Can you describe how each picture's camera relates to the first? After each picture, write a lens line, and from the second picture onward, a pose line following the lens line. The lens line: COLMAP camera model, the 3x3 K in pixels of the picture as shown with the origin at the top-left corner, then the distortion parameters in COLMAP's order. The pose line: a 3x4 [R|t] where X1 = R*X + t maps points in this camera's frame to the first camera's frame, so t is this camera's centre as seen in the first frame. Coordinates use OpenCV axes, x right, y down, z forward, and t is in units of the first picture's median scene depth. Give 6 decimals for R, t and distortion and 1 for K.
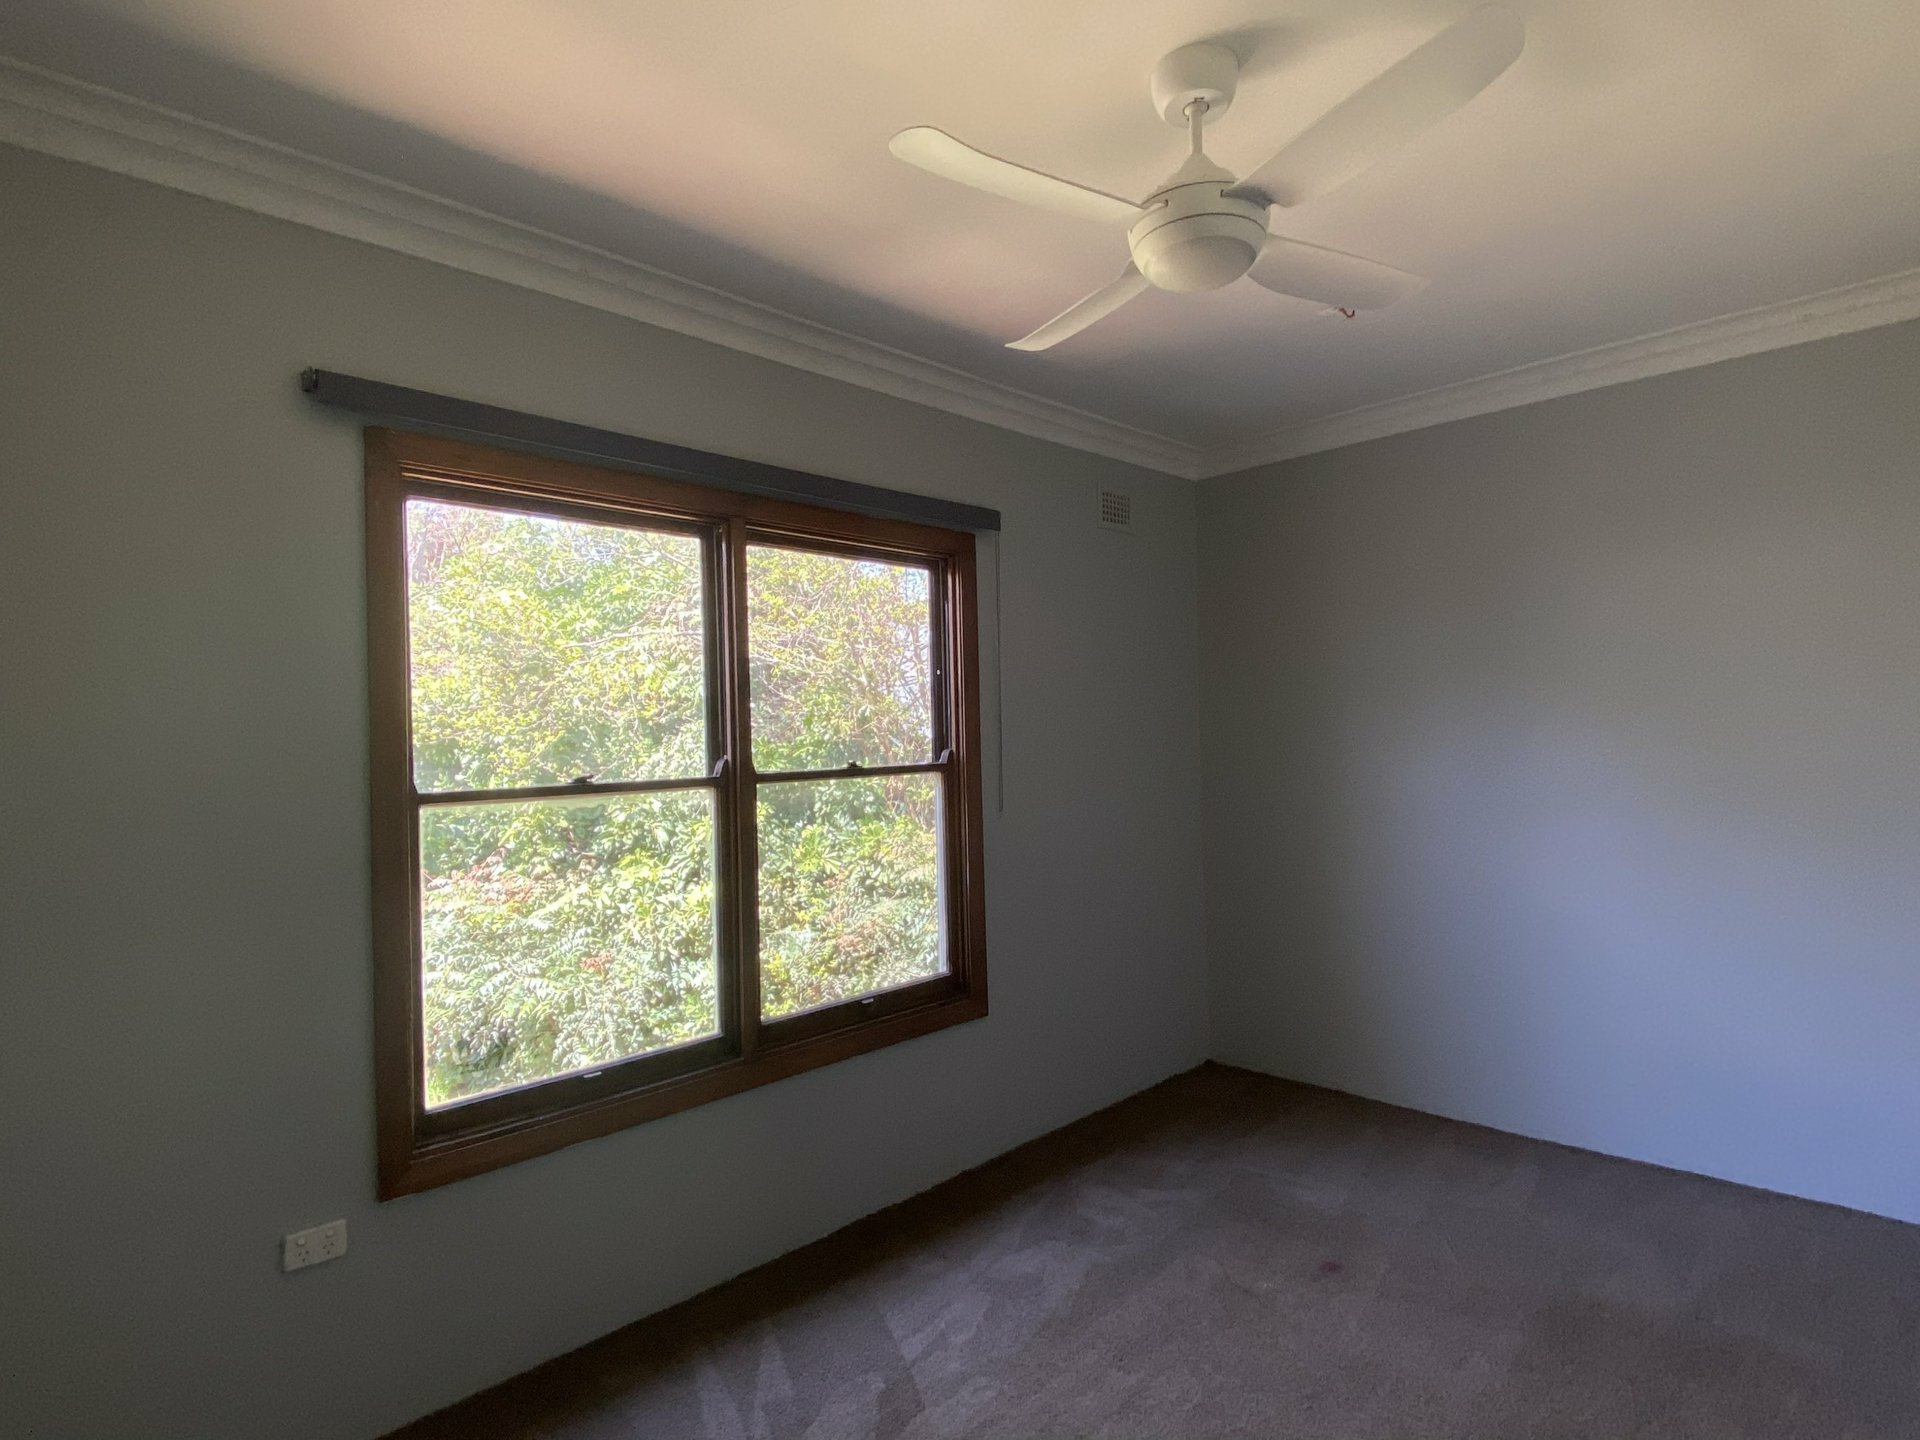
lens RADIAL K [[1001.0, 0, 960.0], [0, 1001.0, 720.0], [0, 0, 1]] dist [0.071751, -0.000685]
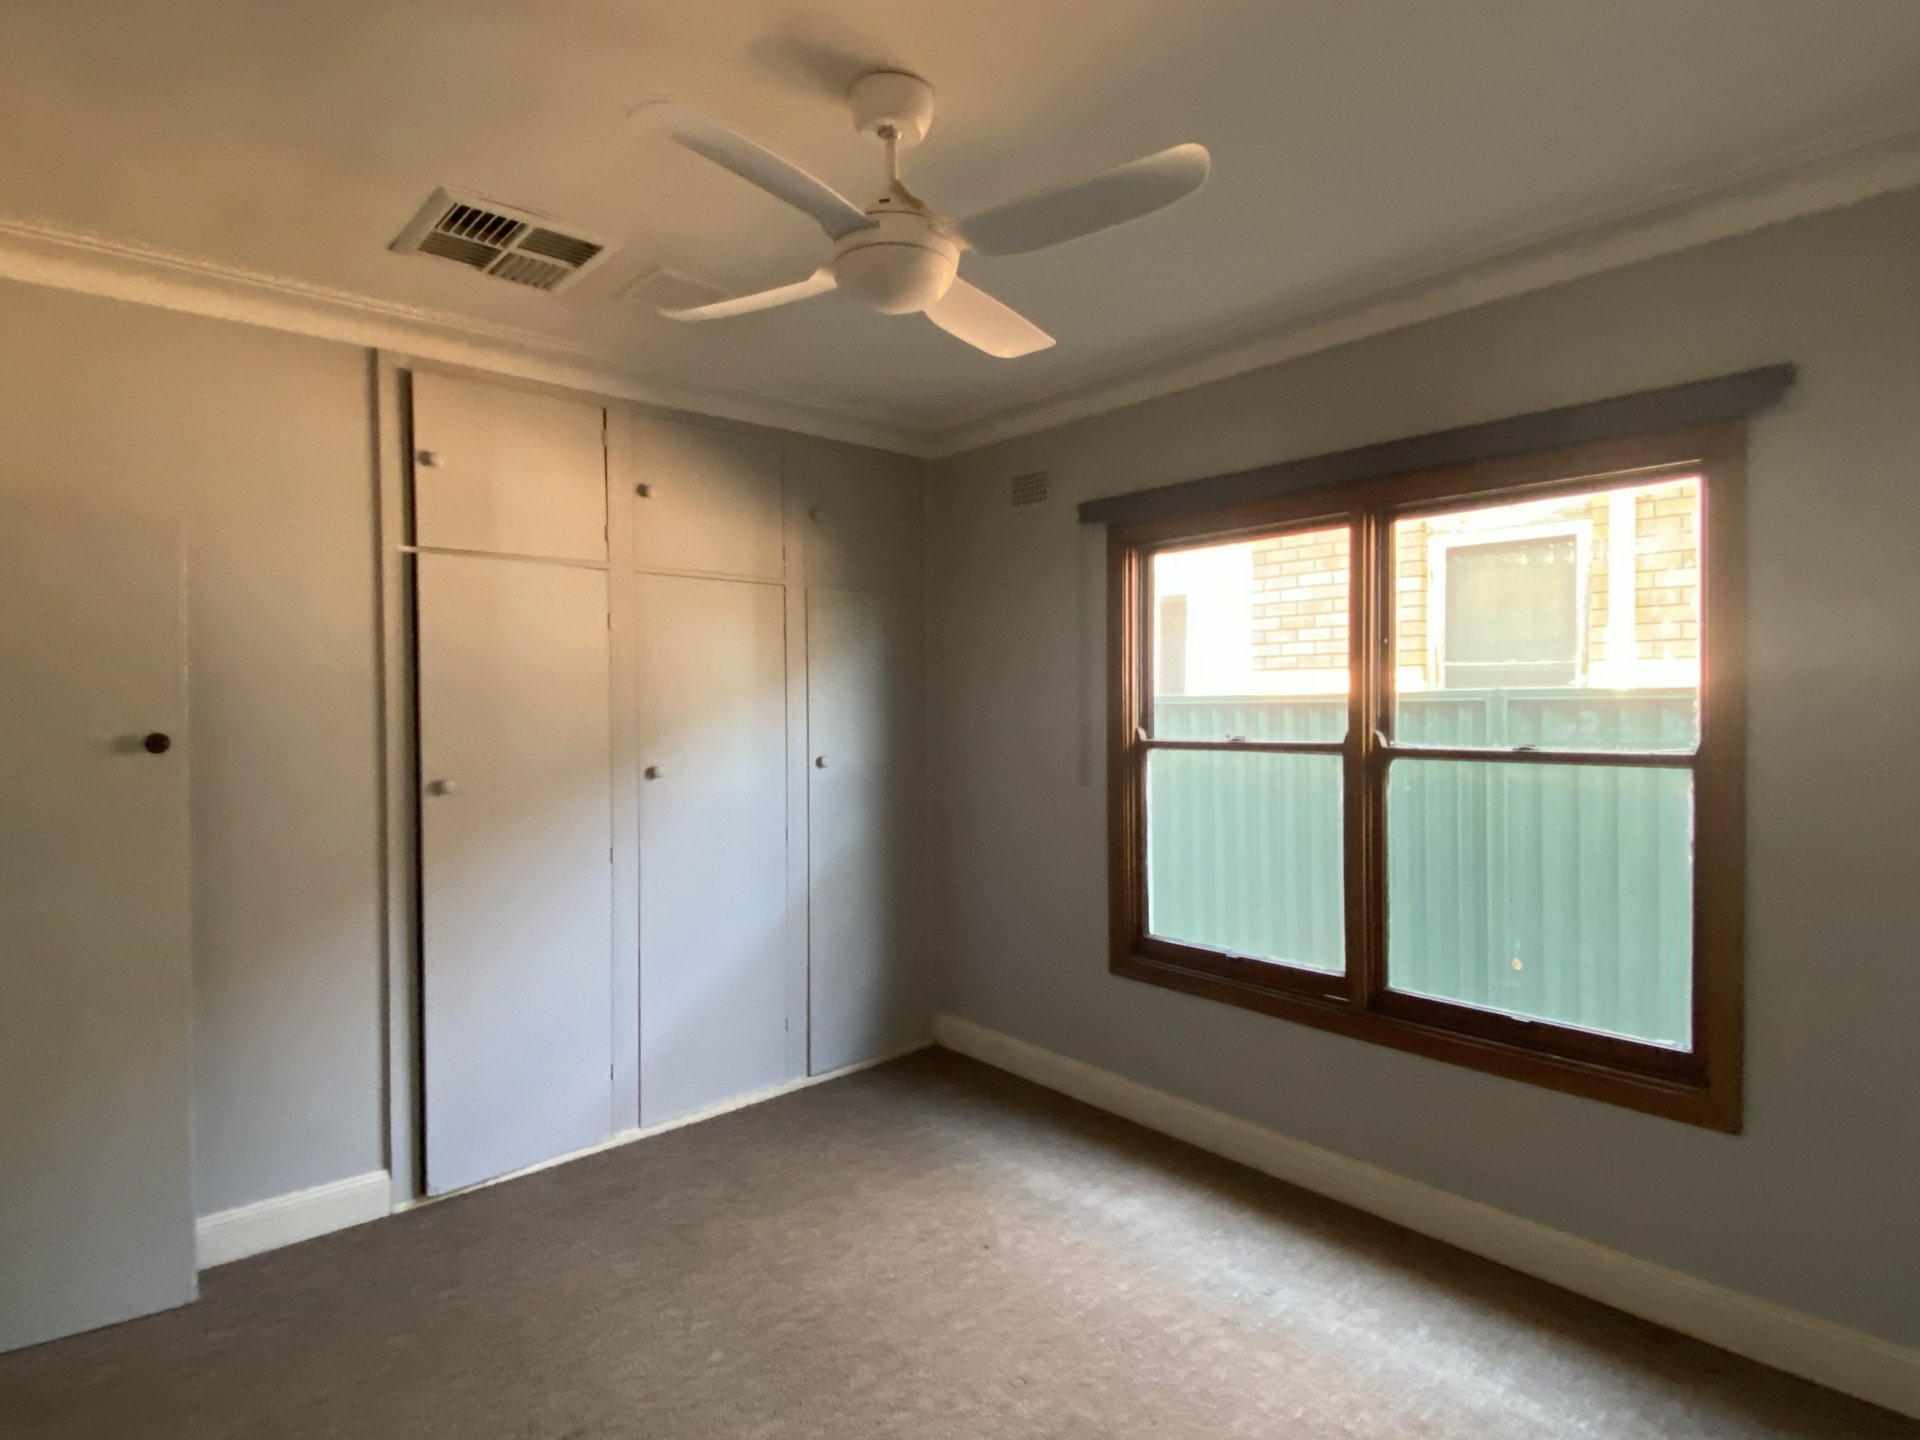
lens RADIAL K [[1001.0, 0, 960.0], [0, 1001.0, 720.0], [0, 0, 1]] dist [0.071751, -0.000685]
pose [[-0.014074, 0.045220, -0.998878, 0.858273], [0.019688, 0.998796, 0.044939, -0.030077], [0.999707, -0.019034, -0.014947, 0.595600]]
